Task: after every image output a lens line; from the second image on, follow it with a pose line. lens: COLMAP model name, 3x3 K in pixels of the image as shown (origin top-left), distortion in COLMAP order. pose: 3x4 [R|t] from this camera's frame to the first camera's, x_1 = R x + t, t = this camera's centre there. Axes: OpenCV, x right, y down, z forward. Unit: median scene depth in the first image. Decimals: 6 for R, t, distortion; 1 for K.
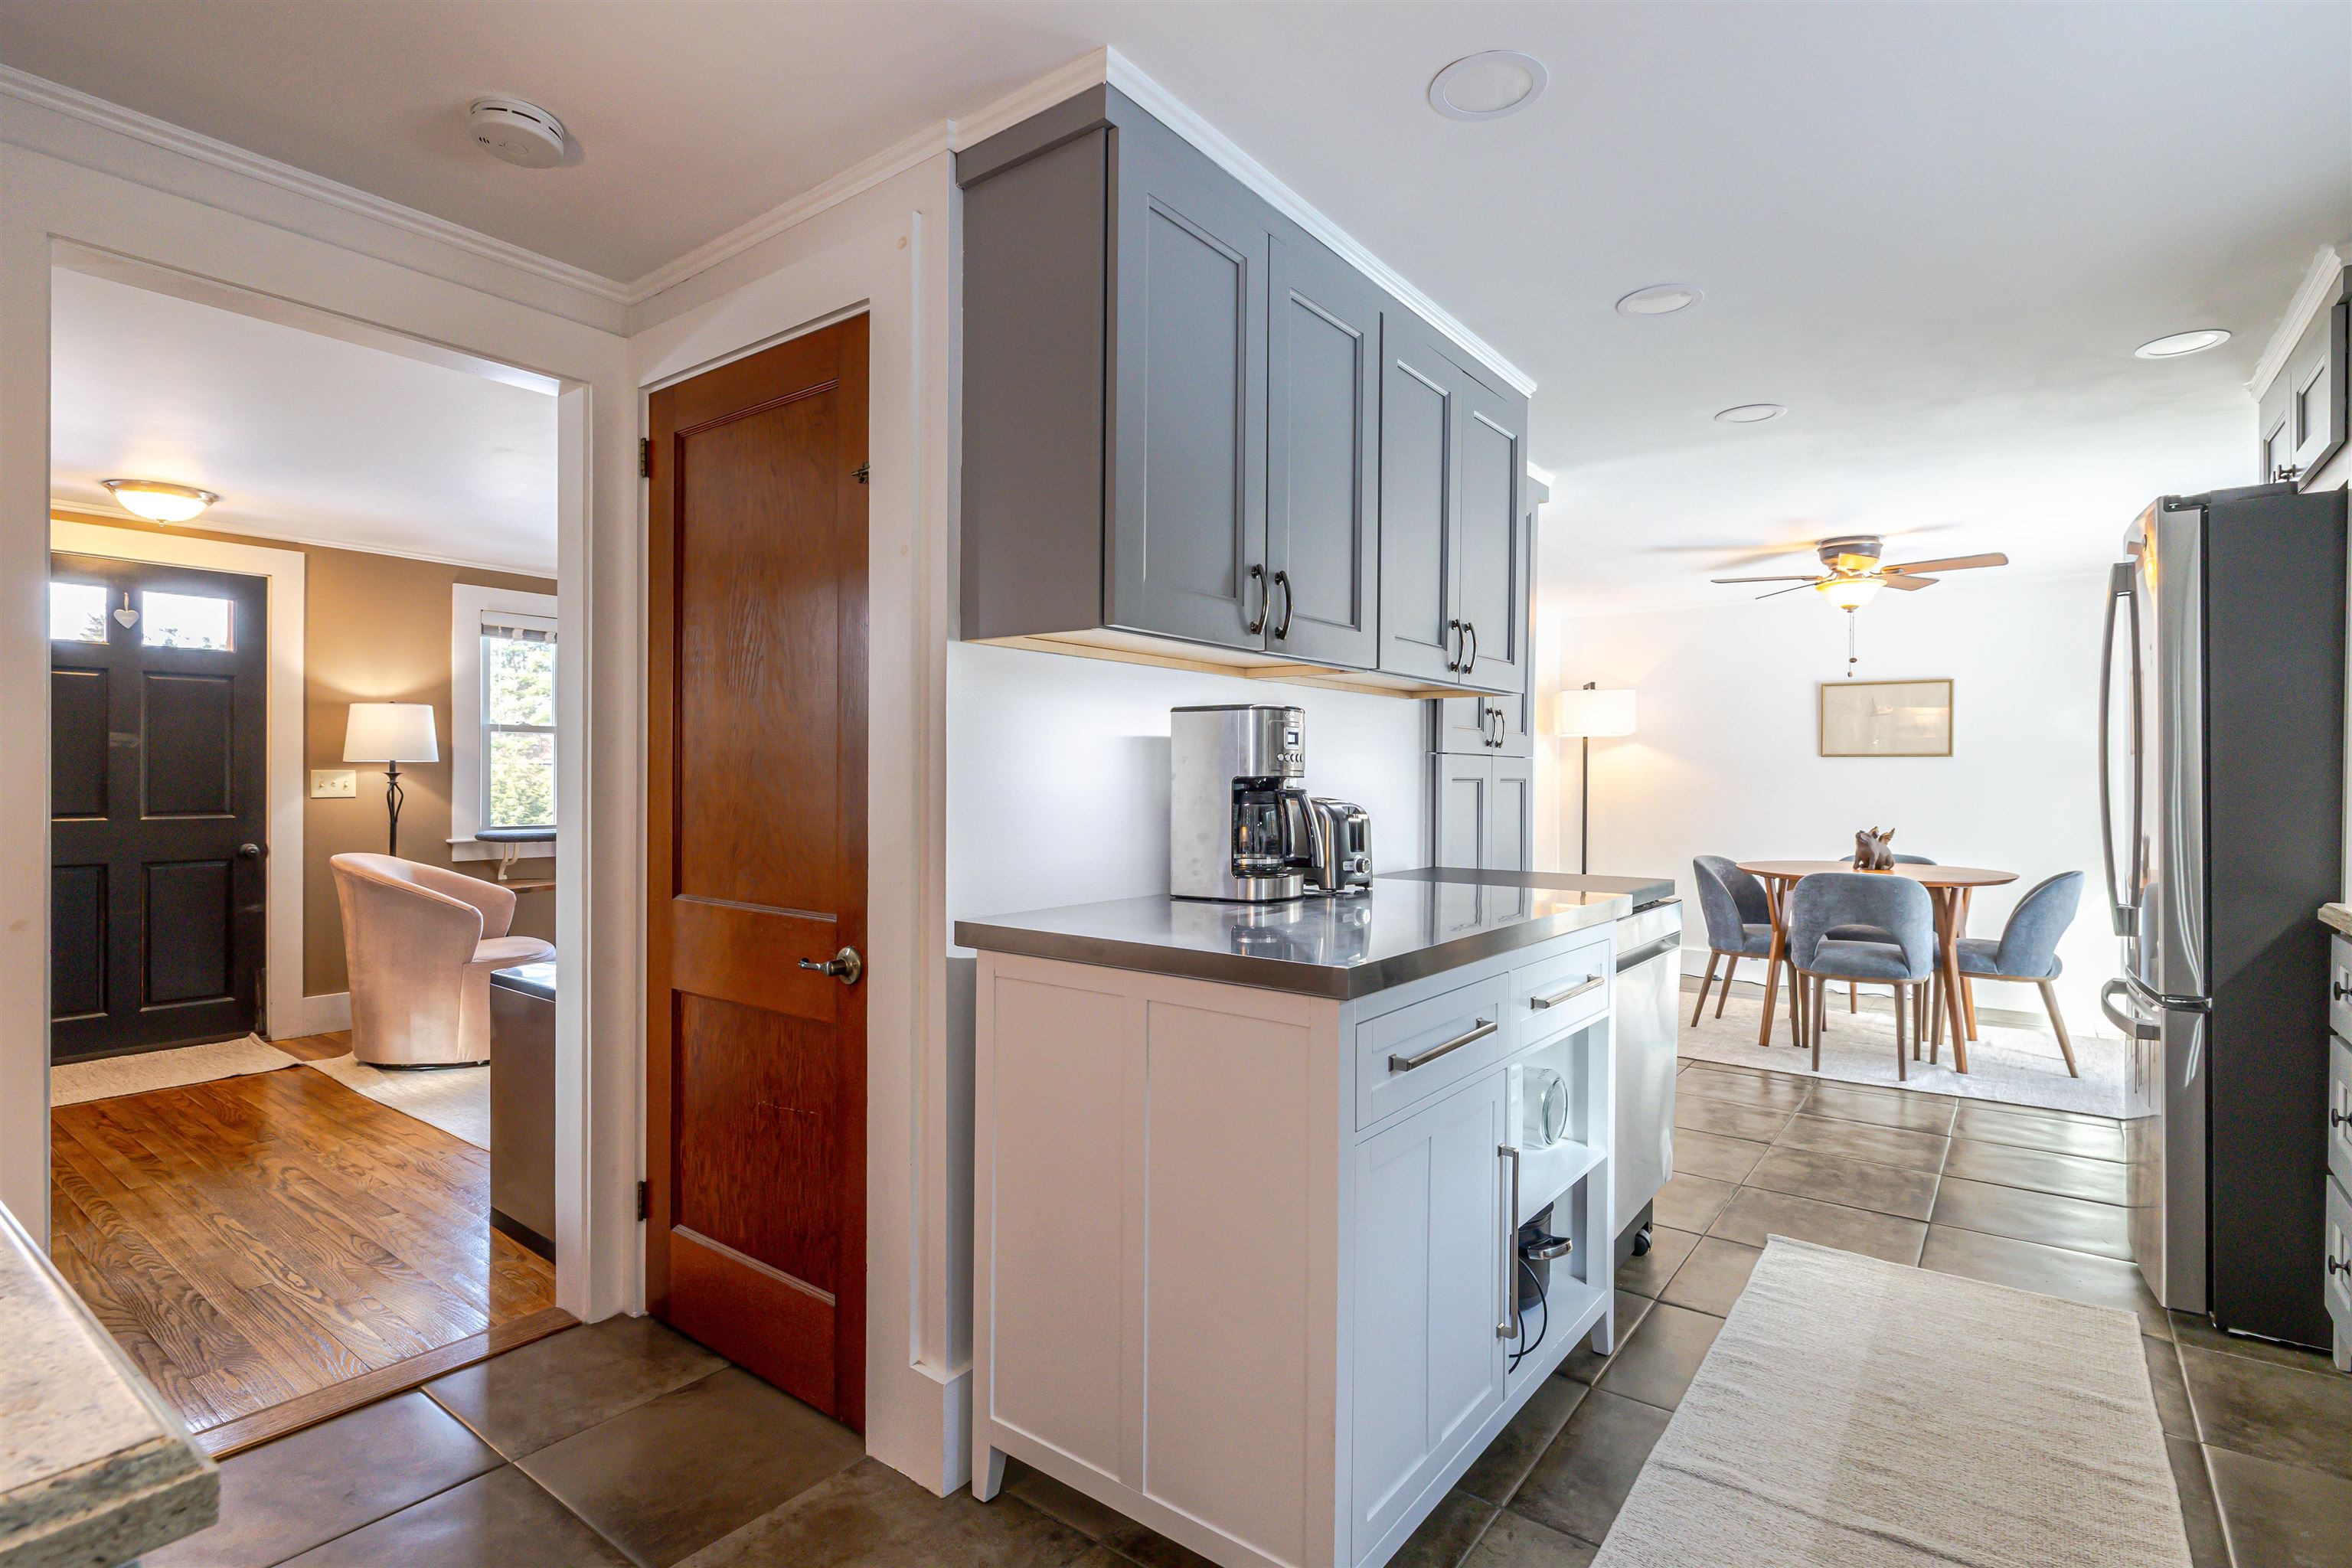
lens RADIAL K [[1146.3, 0, 1182.4], [0, 1146.3, 778.6], [0, 0, 1]] dist [0.000732, -0.000011]
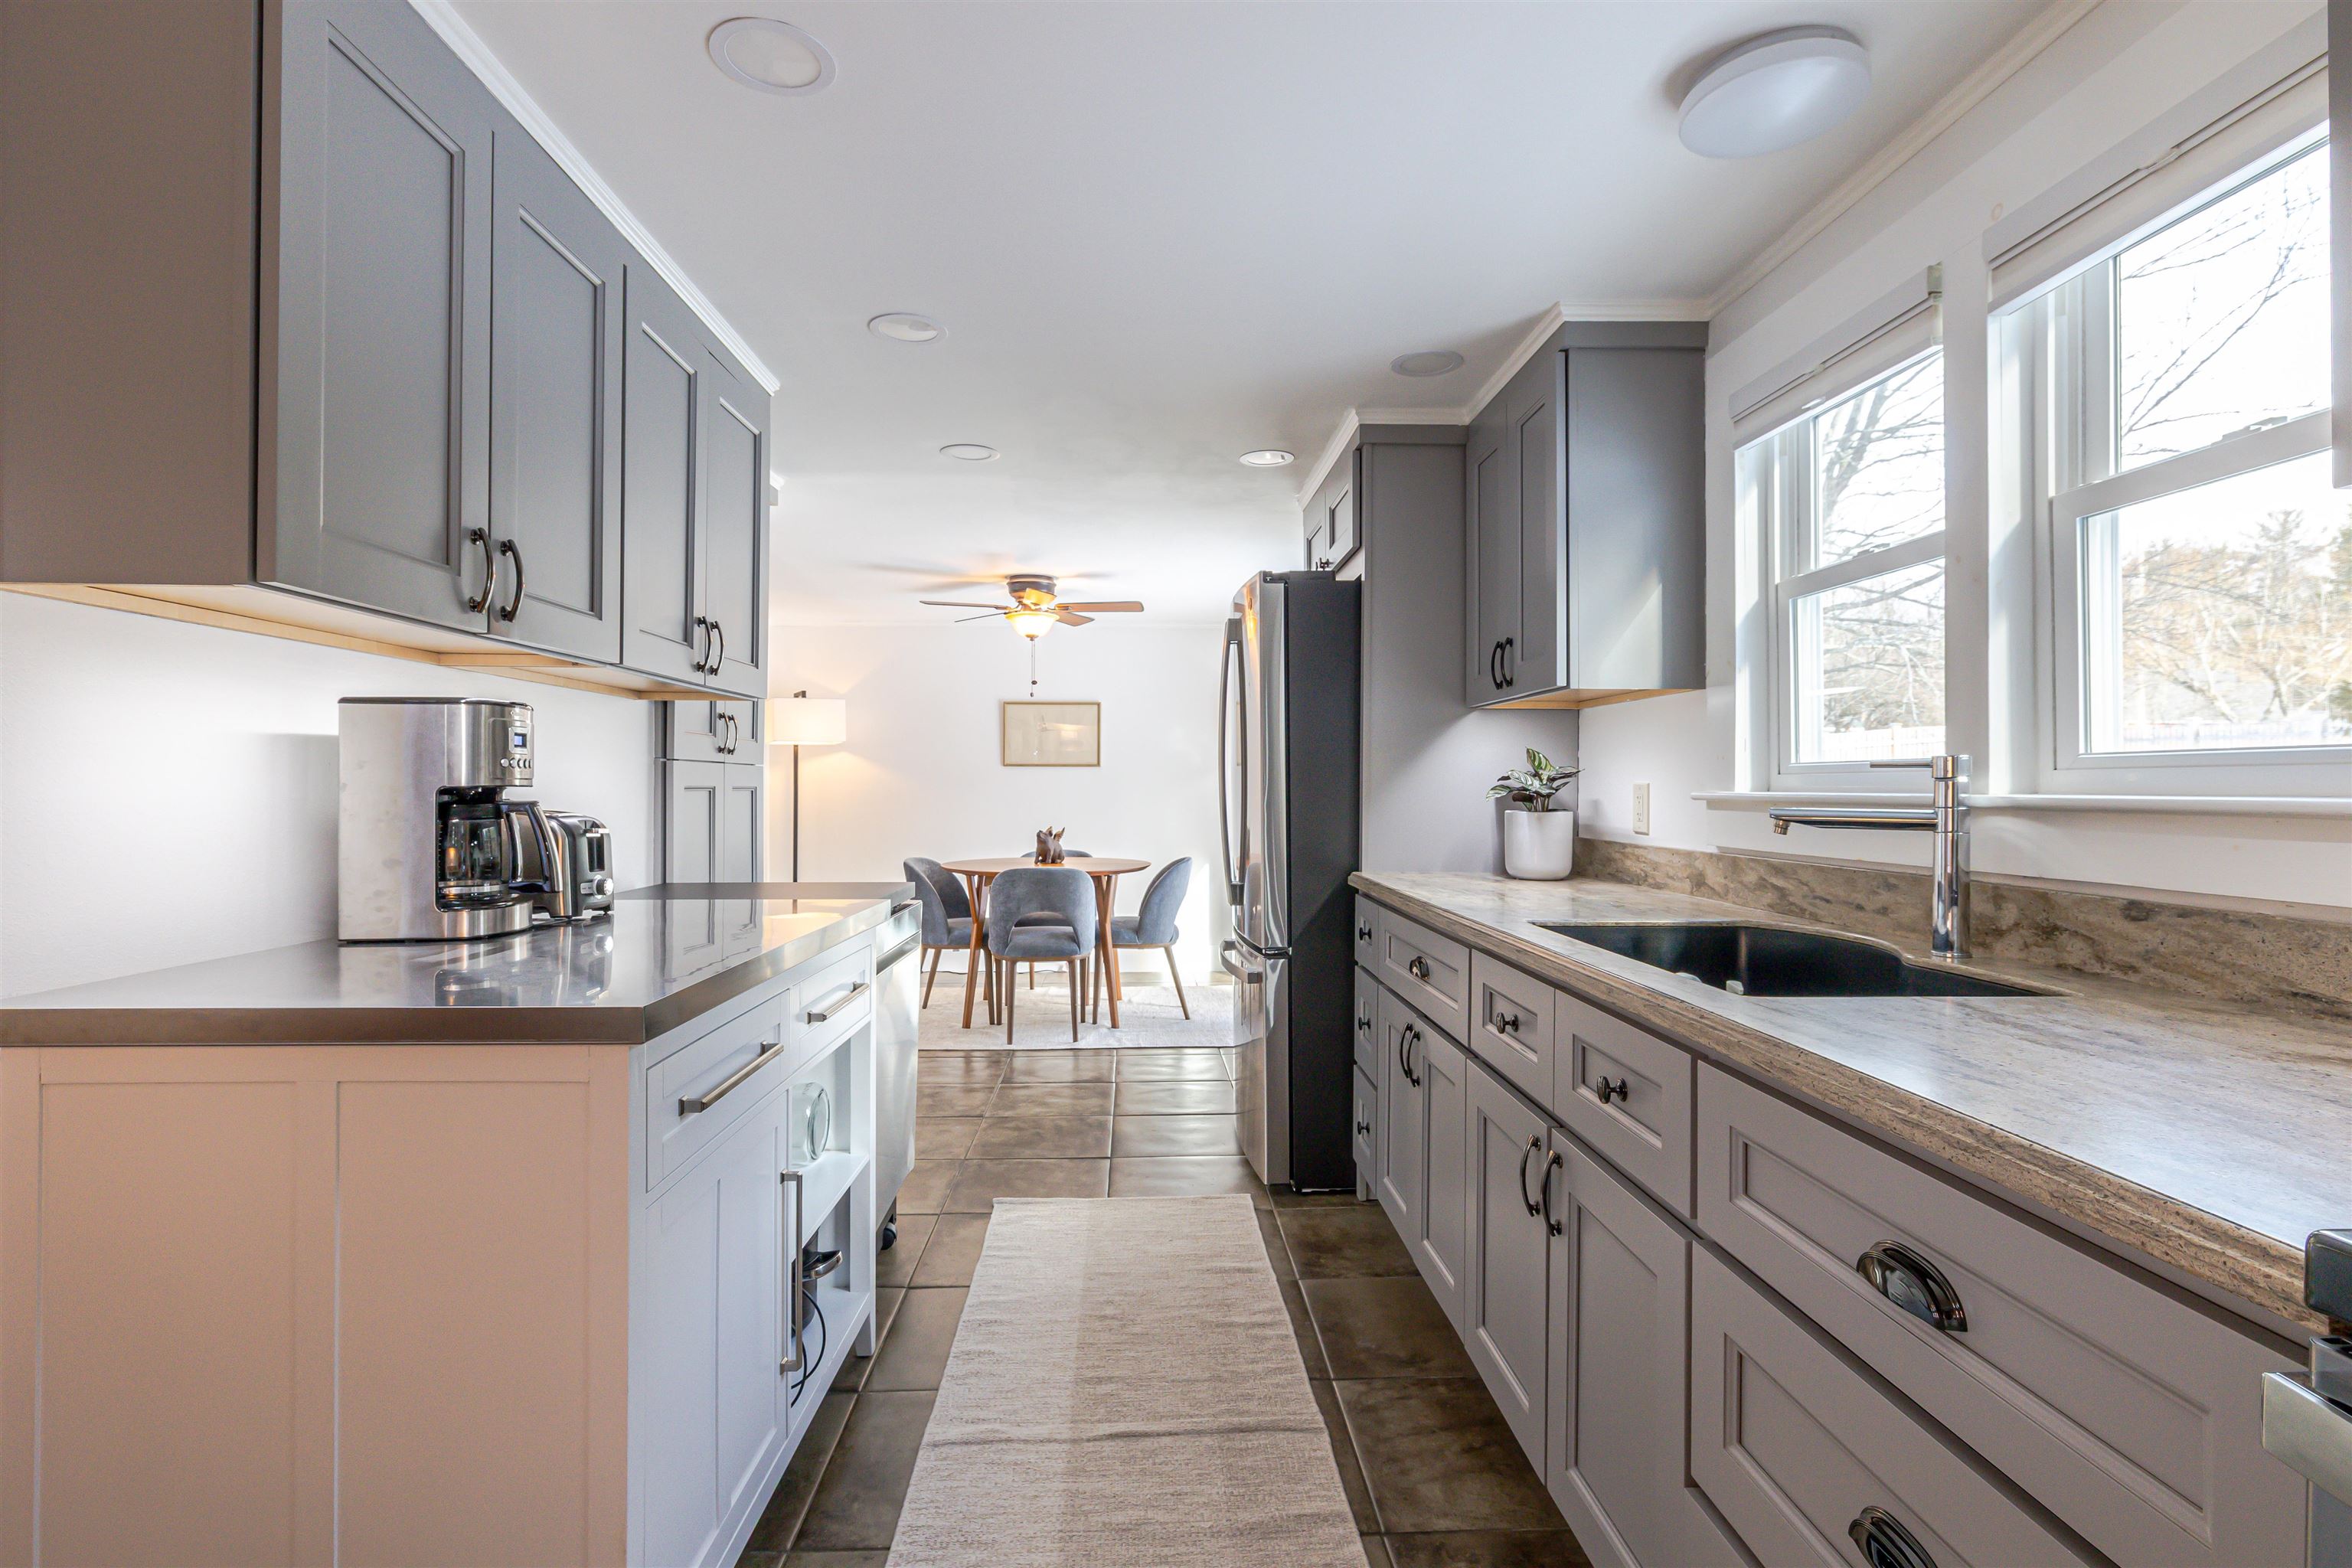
lens RADIAL K [[1139.9, 0, 1178.3], [0, 1139.9, 780.4], [0, 0, 1]] dist [-0.002109, 0.000012]
pose [[0.776775, -0.001633, 0.629776, -0.037605], [0.004840, 0.999983, -0.003376, -0.000421], [-0.629759, 0.005671, 0.776770, 0.032573]]
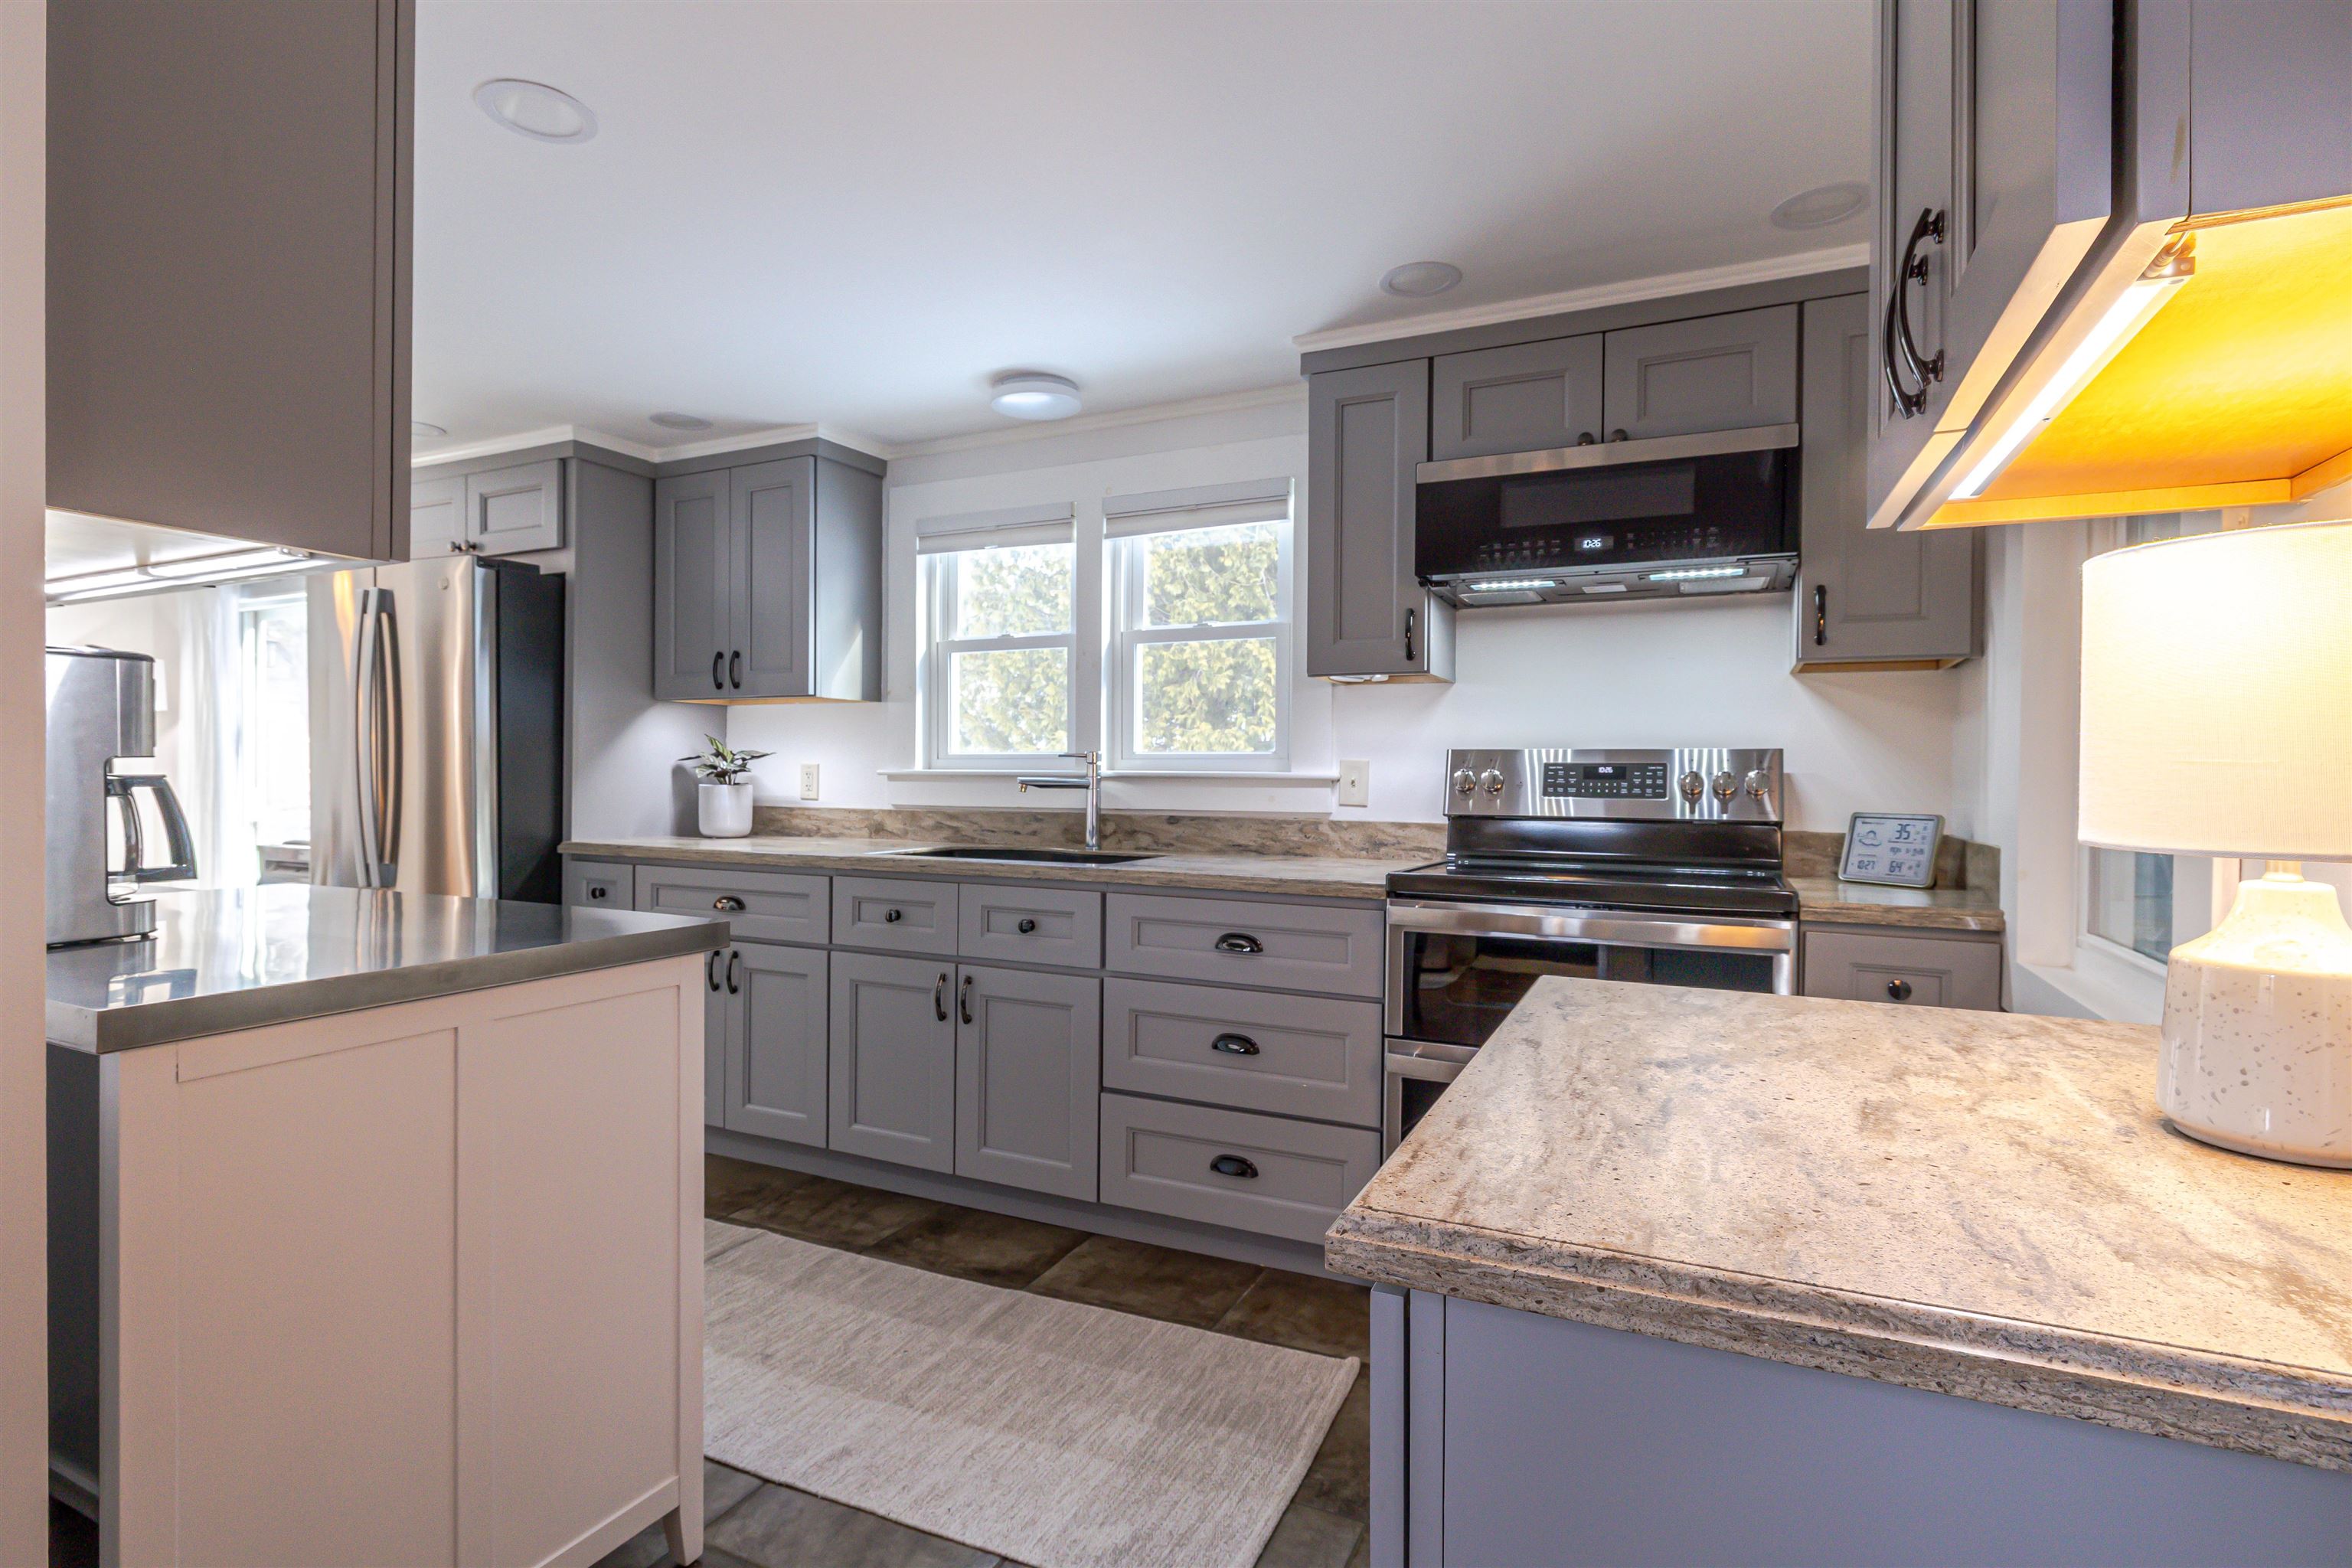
lens RADIAL K [[1131.6, 0, 1181.3], [0, 1131.6, 779.6], [0, 0, 1]] dist [-0.005436, -0.000399]
pose [[-0.194550, -0.013027, 0.980806, -0.493873], [-0.004200, 0.999914, 0.012448, 0.000911], [-0.980884, -0.001698, -0.194588, 0.342016]]
